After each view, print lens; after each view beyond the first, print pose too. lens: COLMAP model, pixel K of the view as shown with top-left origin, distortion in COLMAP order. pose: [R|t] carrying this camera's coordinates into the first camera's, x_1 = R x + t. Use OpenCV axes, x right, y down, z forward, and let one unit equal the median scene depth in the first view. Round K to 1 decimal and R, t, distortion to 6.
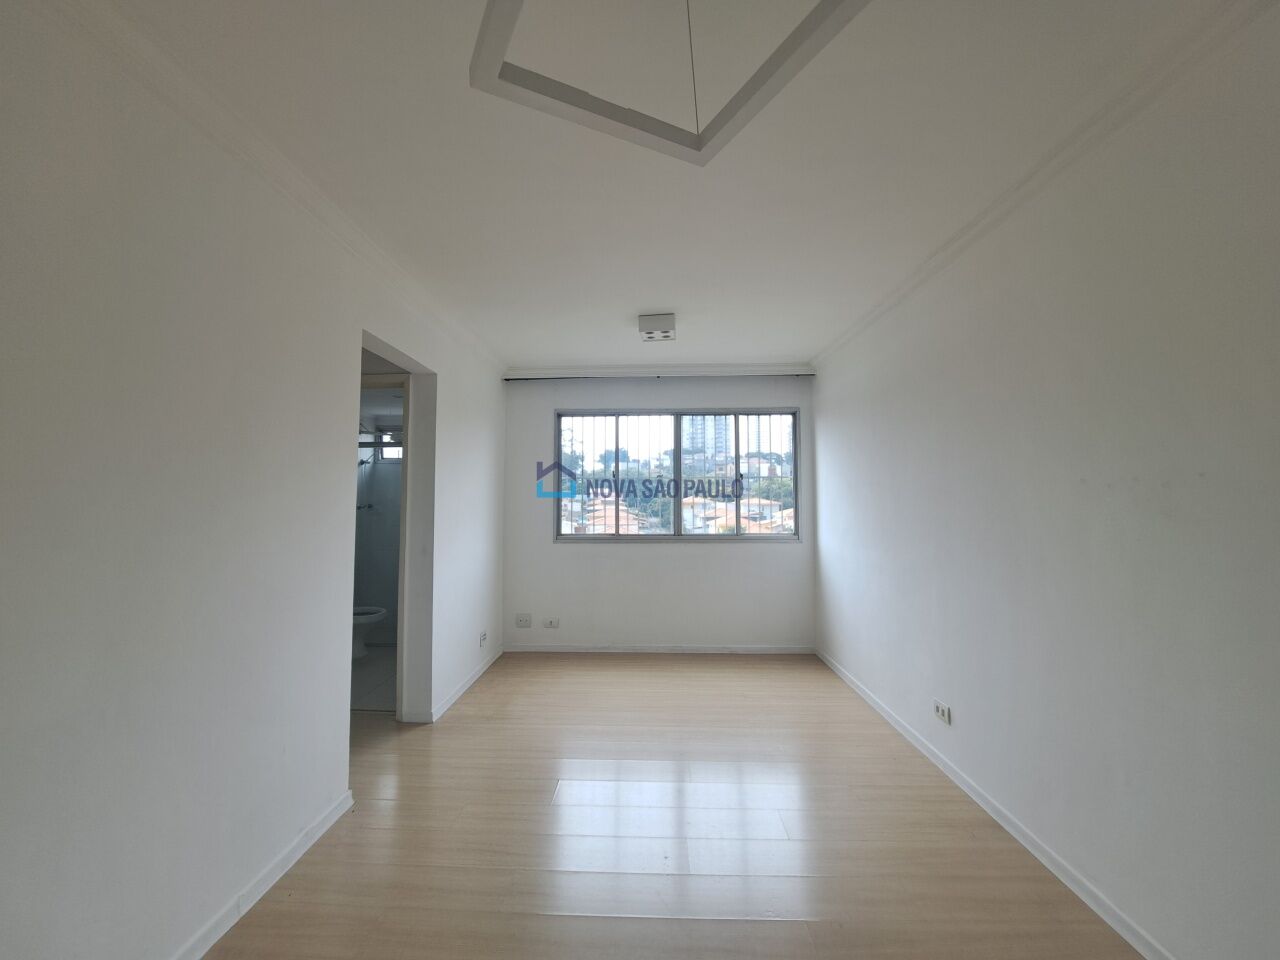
lens RADIAL K [[509.7, 0, 639.9], [0, 509.7, 470.9], [0, 0, 1]] dist [0.000338, -0.000115]
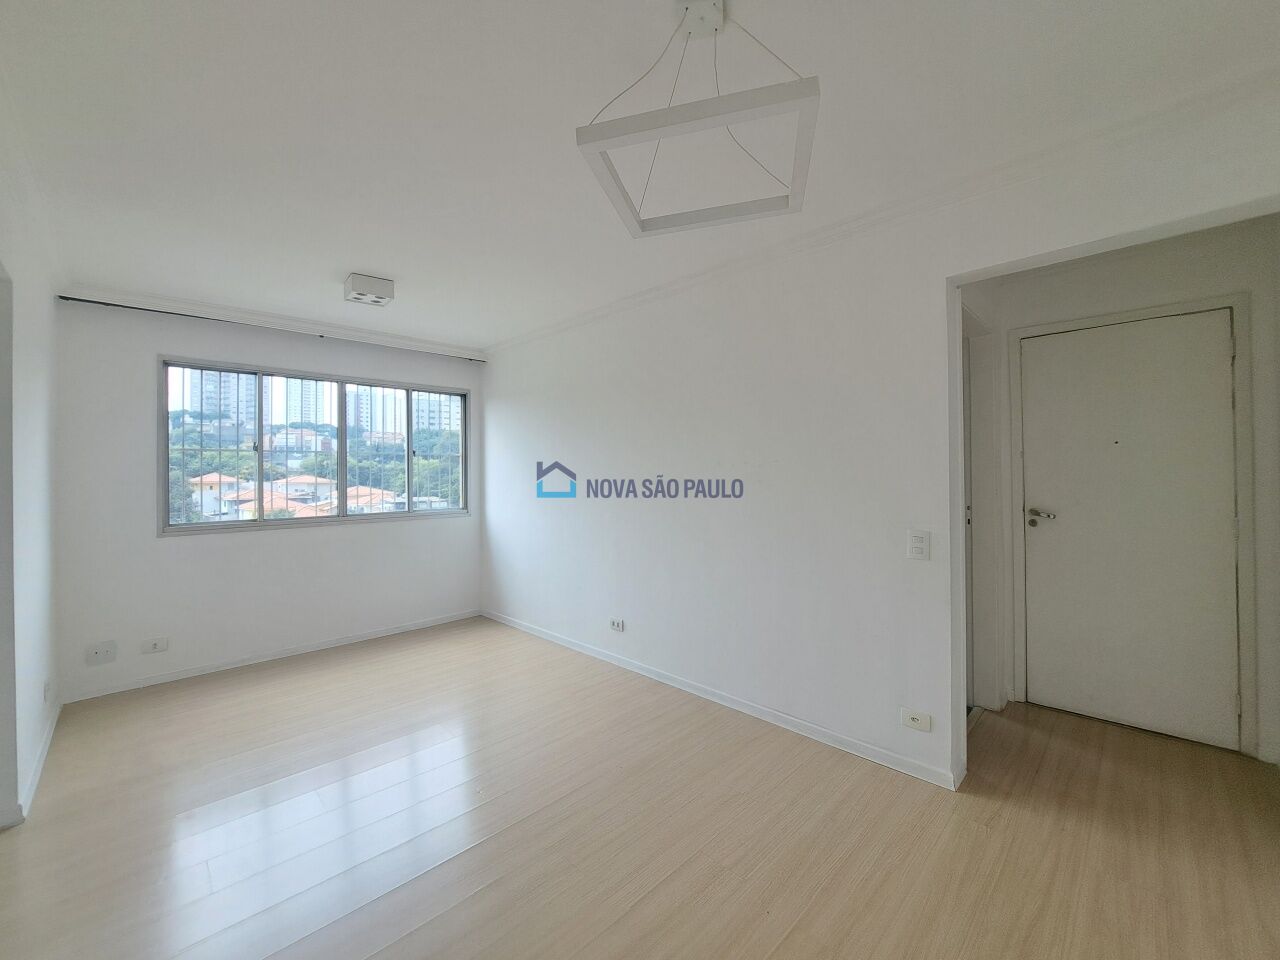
lens RADIAL K [[506.6, 0, 636.3], [0, 506.6, 472.1], [0, 0, 1]] dist [-0.016087, 0.000132]
pose [[0.688519, -0.002836, 0.725213, -0.217494], [-0.032136, 0.998891, 0.034416, -0.000149], [-0.724506, -0.047002, 0.687664, 0.008966]]
